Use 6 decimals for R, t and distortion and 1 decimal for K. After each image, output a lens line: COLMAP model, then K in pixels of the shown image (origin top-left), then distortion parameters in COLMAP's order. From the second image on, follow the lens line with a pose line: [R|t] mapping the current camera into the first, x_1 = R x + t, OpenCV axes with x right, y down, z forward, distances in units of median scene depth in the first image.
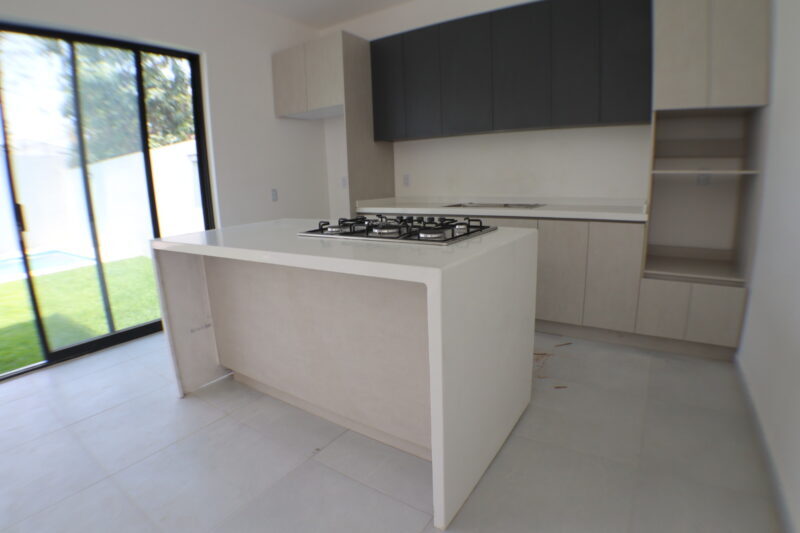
lens RADIAL K [[430.2, 0, 401.1], [0, 430.2, 279.9], [0, 0, 1]] dist [-0.109301, 0.001336]
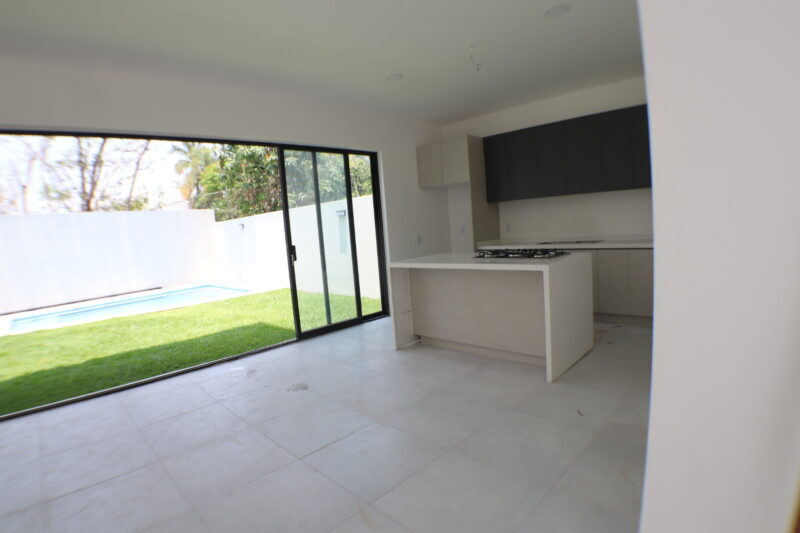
lens RADIAL K [[430.2, 0, 401.1], [0, 430.2, 279.9], [0, 0, 1]] dist [-0.109301, 0.001336]
pose [[0.984640, -0.016725, -0.173794, -0.128717], [-0.000080, 0.995358, -0.096245, 0.115881], [0.174597, 0.094781, 0.980068, -0.635215]]
